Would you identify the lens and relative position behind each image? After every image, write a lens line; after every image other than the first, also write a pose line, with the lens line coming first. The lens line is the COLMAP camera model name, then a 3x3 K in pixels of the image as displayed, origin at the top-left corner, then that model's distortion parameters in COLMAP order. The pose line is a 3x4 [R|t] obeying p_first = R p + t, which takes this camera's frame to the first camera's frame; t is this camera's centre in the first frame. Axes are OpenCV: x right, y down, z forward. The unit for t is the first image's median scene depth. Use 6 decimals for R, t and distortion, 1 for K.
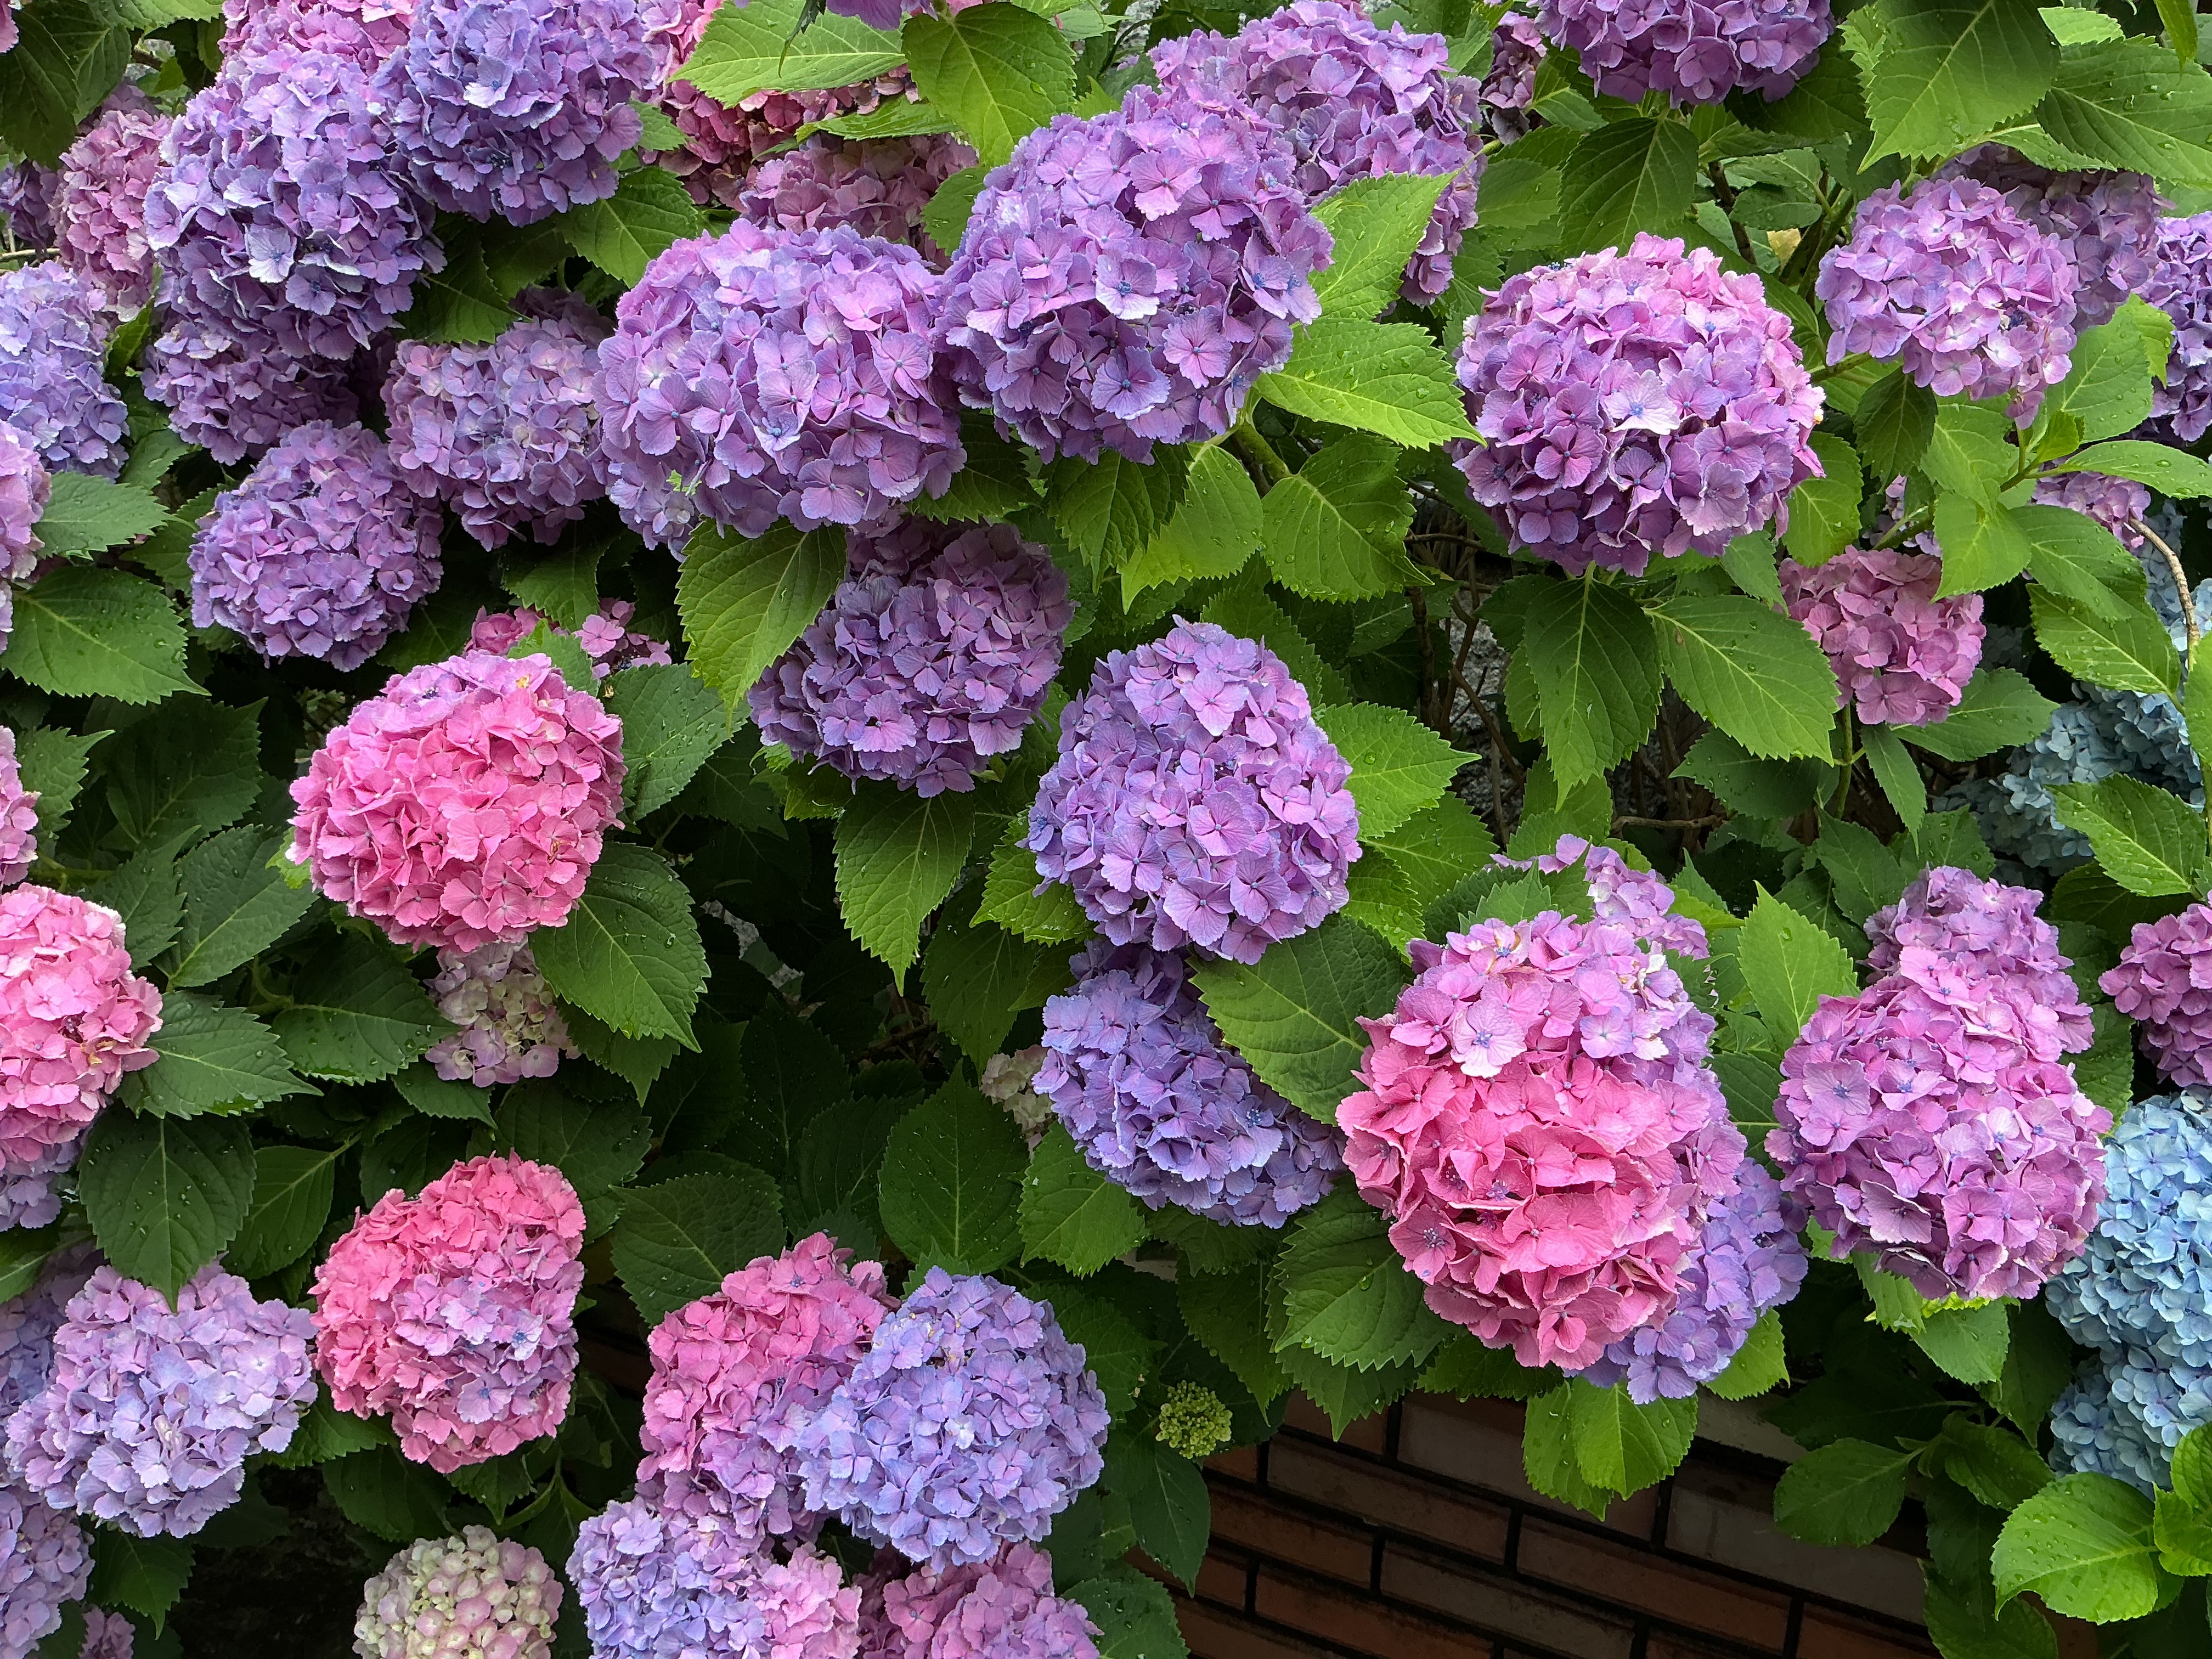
lens RADIAL K [[1854.1, 0, 1106.0], [0, 1854.1, 829.5], [0, 0, 1]] dist [0.041128, -0.100218]
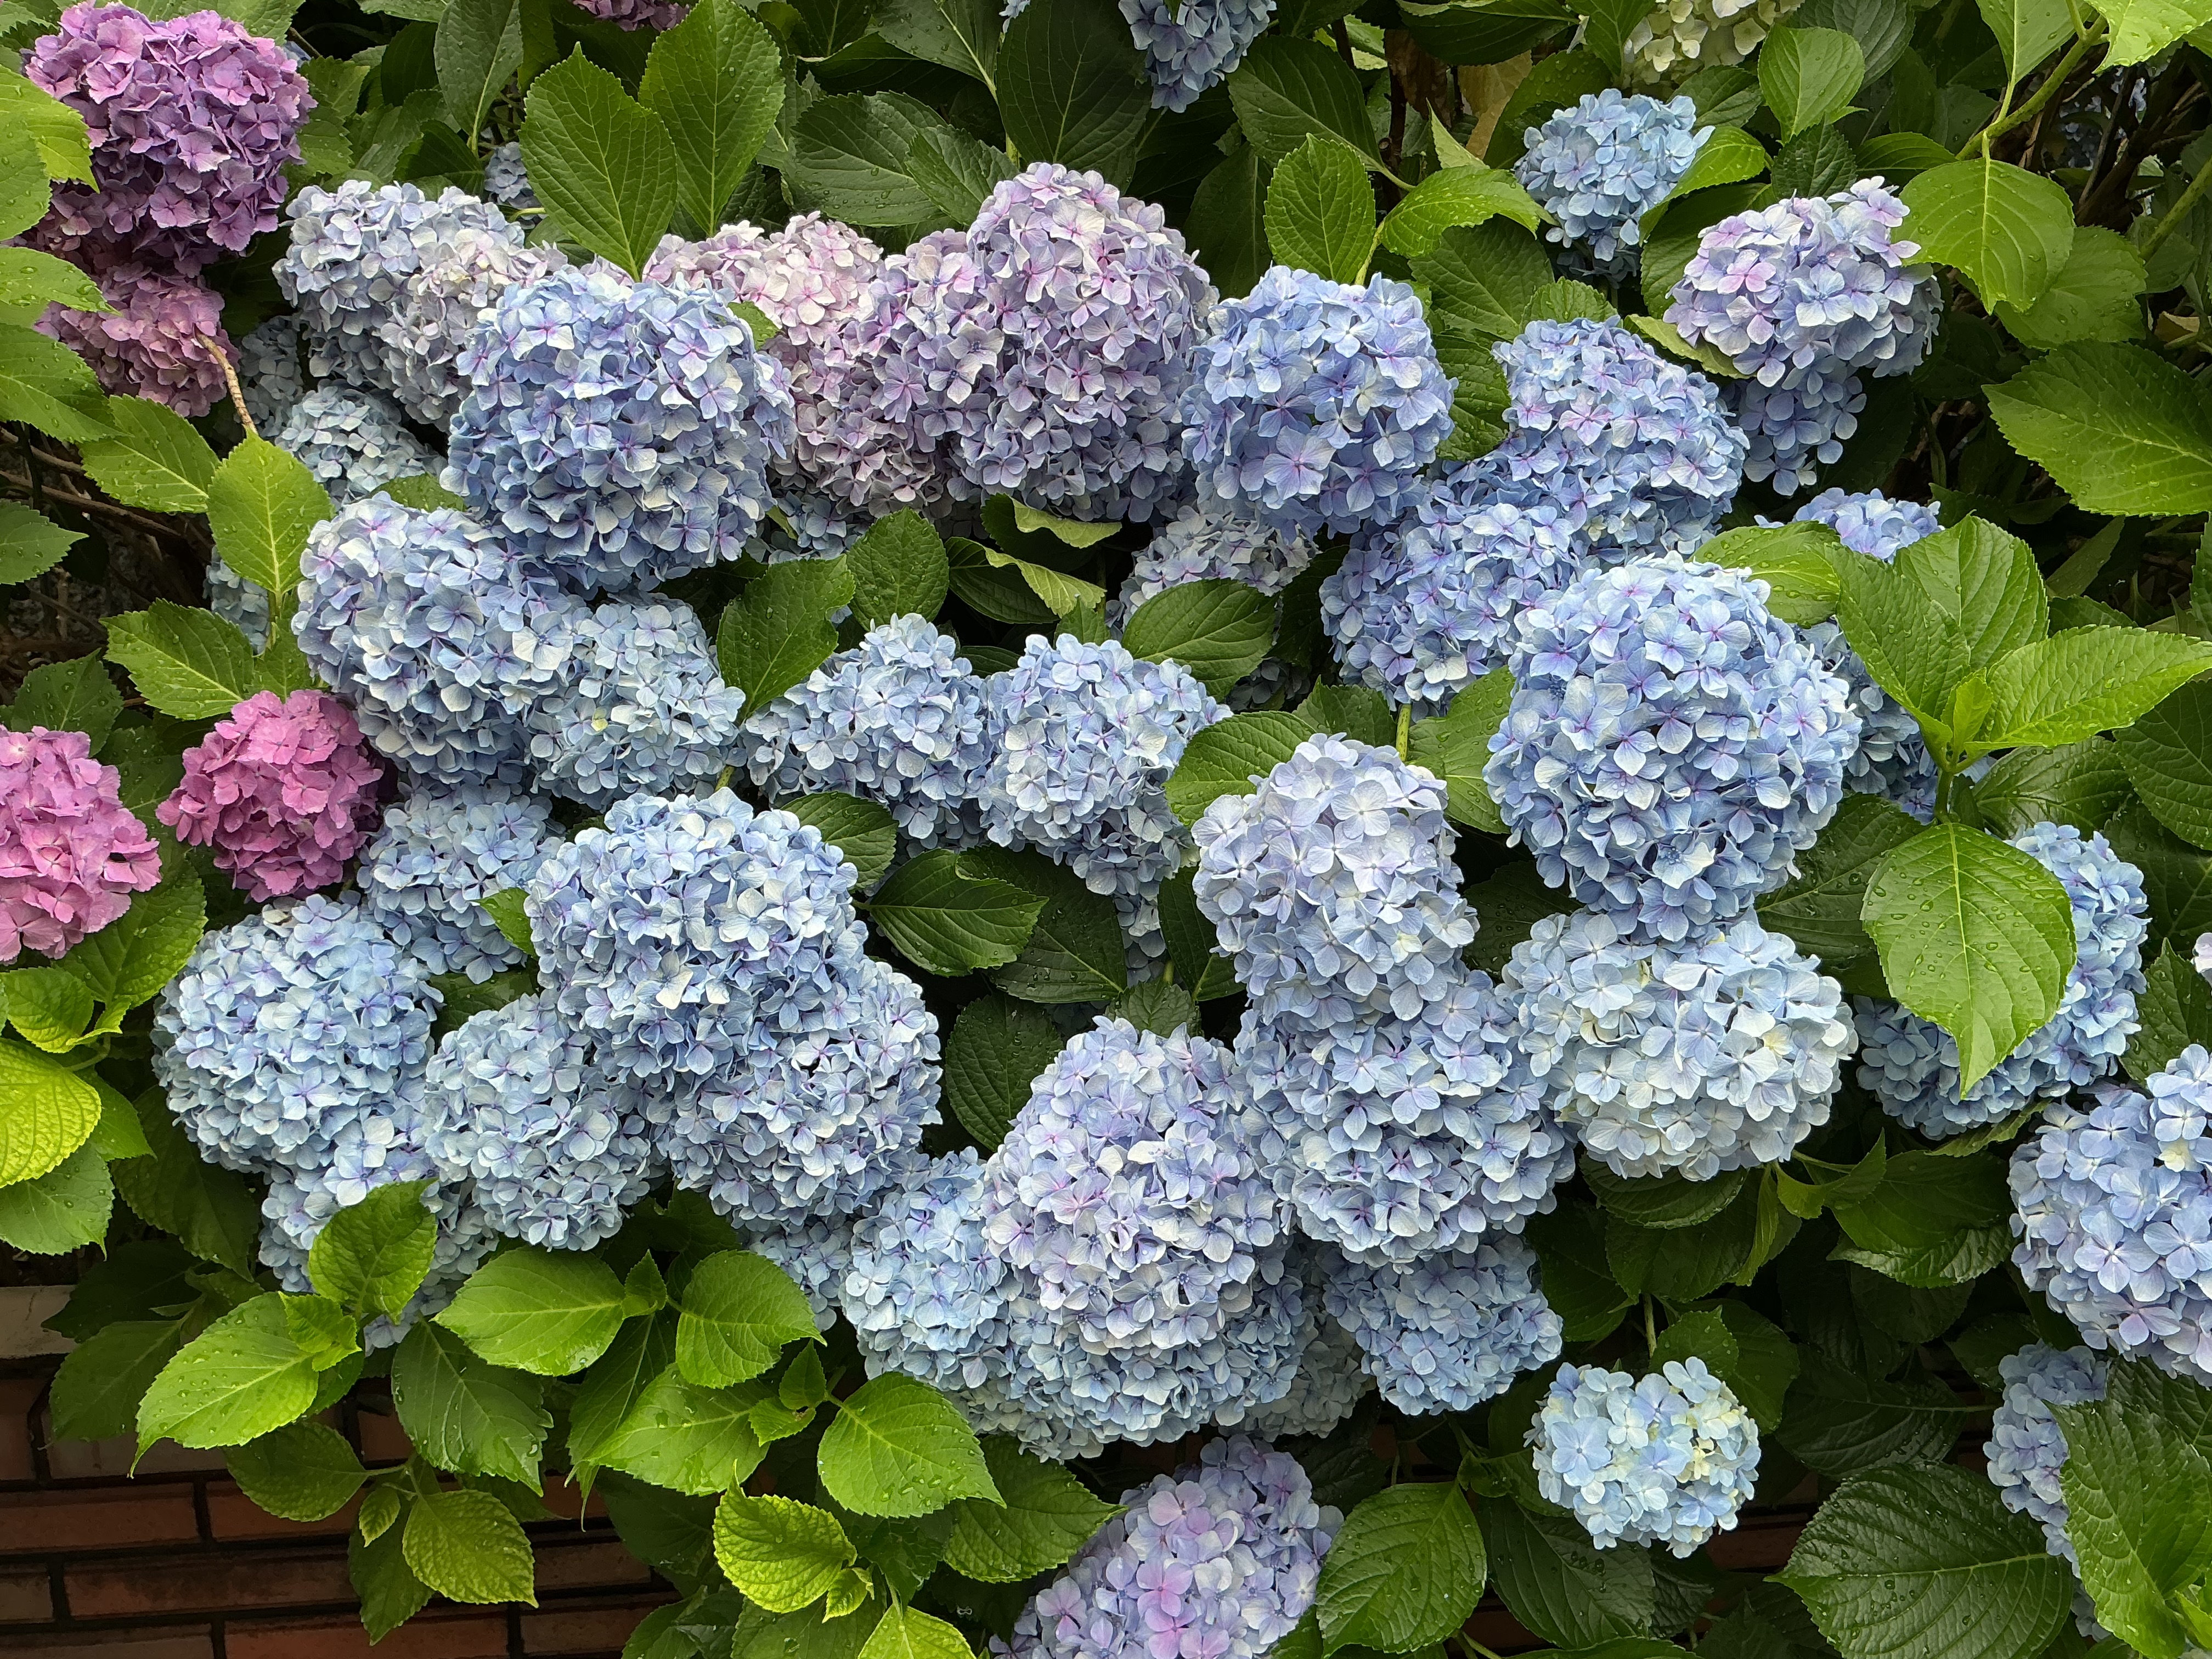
lens RADIAL K [[1854.1, 0, 1106.0], [0, 1854.1, 829.5], [0, 0, 1]] dist [0.041128, -0.100218]
pose [[0.813940, -0.188326, 0.549577, 0.409473], [0.148143, 0.982008, 0.117105, 0.050280], [-0.561743, -0.013901, 0.827195, -0.088591]]
